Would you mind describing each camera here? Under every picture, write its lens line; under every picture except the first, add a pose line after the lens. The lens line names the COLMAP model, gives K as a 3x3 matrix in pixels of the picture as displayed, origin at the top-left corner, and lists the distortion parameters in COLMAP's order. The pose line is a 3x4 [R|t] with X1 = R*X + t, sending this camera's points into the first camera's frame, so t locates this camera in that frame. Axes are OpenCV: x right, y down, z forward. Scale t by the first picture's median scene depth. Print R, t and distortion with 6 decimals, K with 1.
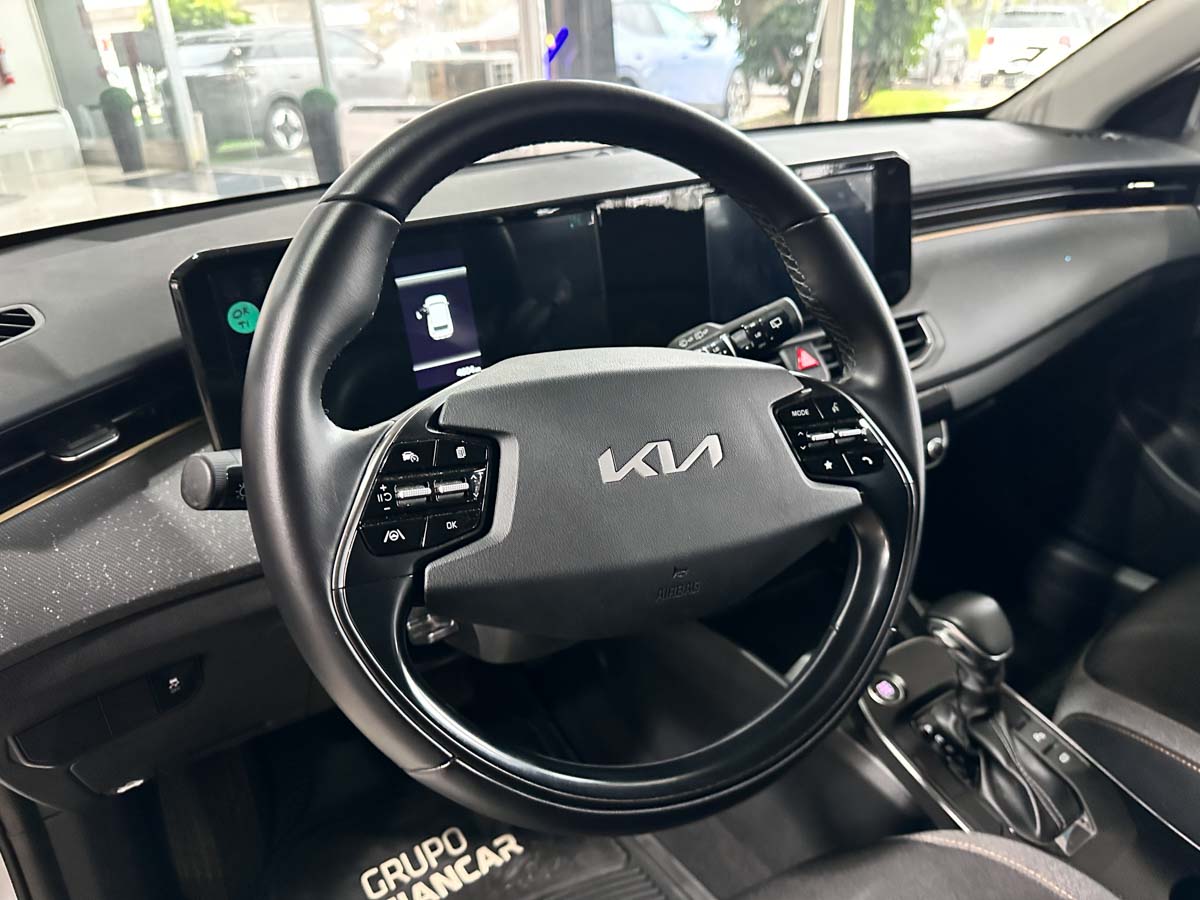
lens RADIAL K [[868.7, 0, 600.0], [0, 868.7, 450.0], [0, 0, 1]] dist [0.002047, -0.002336]
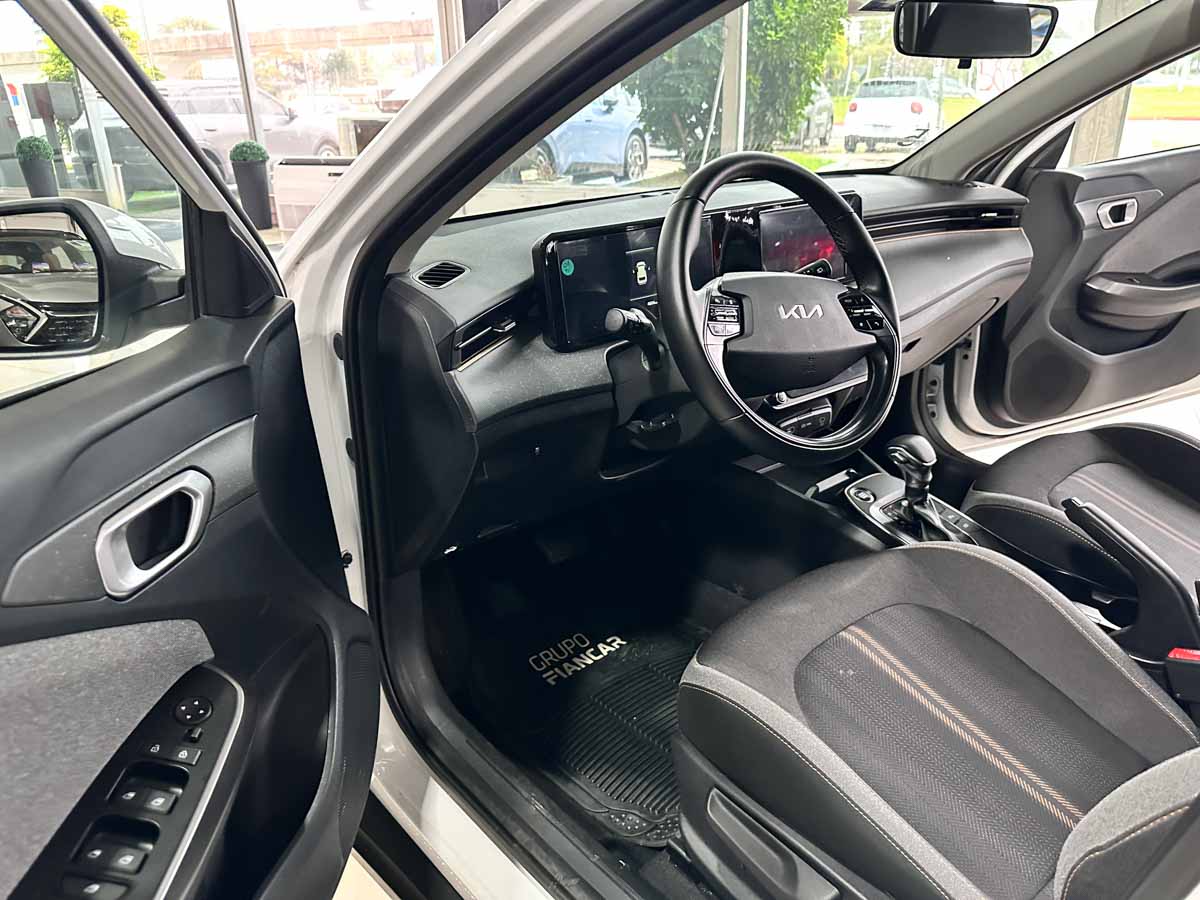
lens RADIAL K [[841.5, 0, 593.6], [0, 841.5, 448.7], [0, 0, 1]] dist [0.094768, -0.132385]
pose [[0.993288, -0.024480, 0.113047, -0.321275], [0.030552, 0.998164, -0.052297, 0.205491], [-0.111559, 0.055400, 0.992212, -0.508104]]
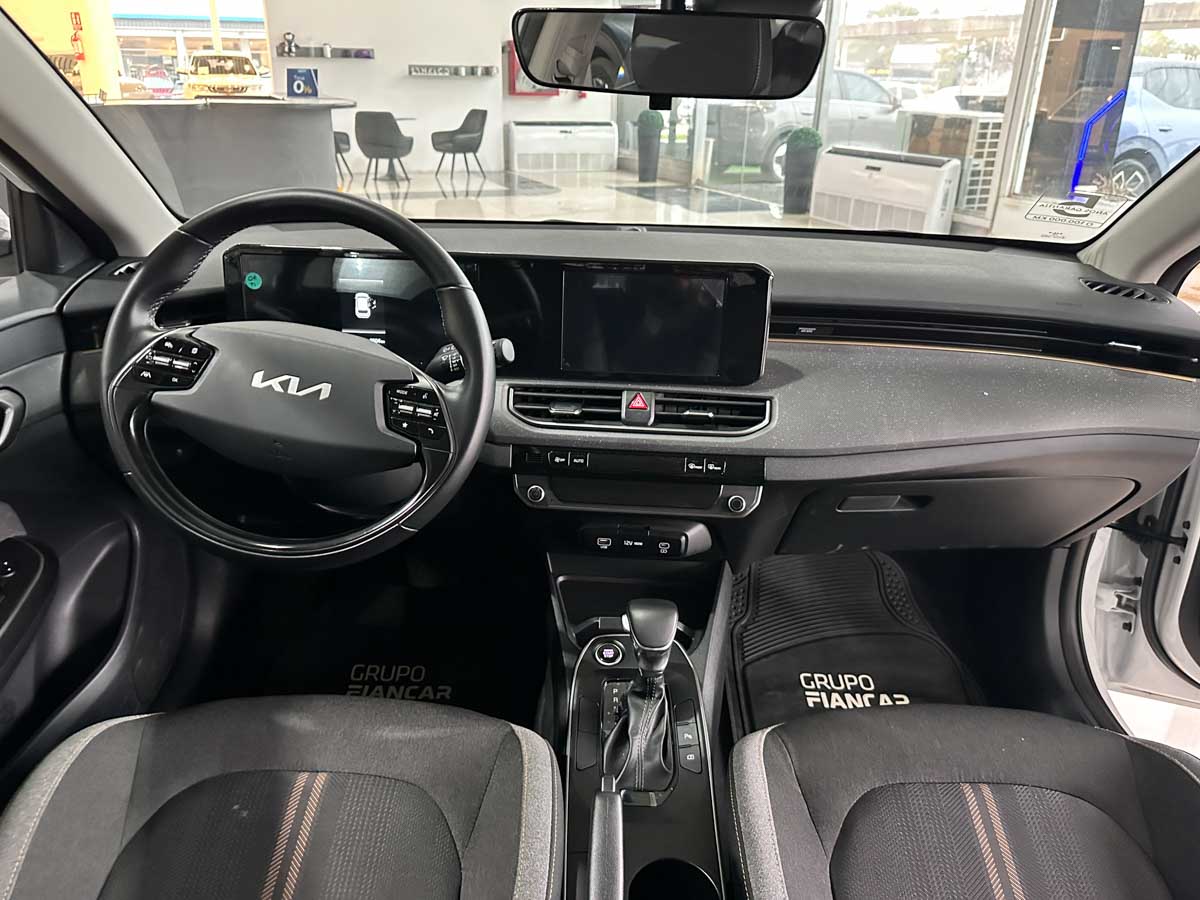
lens RADIAL K [[841.5, 0, 593.6], [0, 841.5, 448.7], [0, 0, 1]] dist [0.094768, -0.132385]
pose [[0.830869, 0.285558, -0.477613, 0.667394], [-0.300039, 0.952735, 0.047670, -0.062637], [0.468651, 0.103694, 0.877276, -0.137770]]
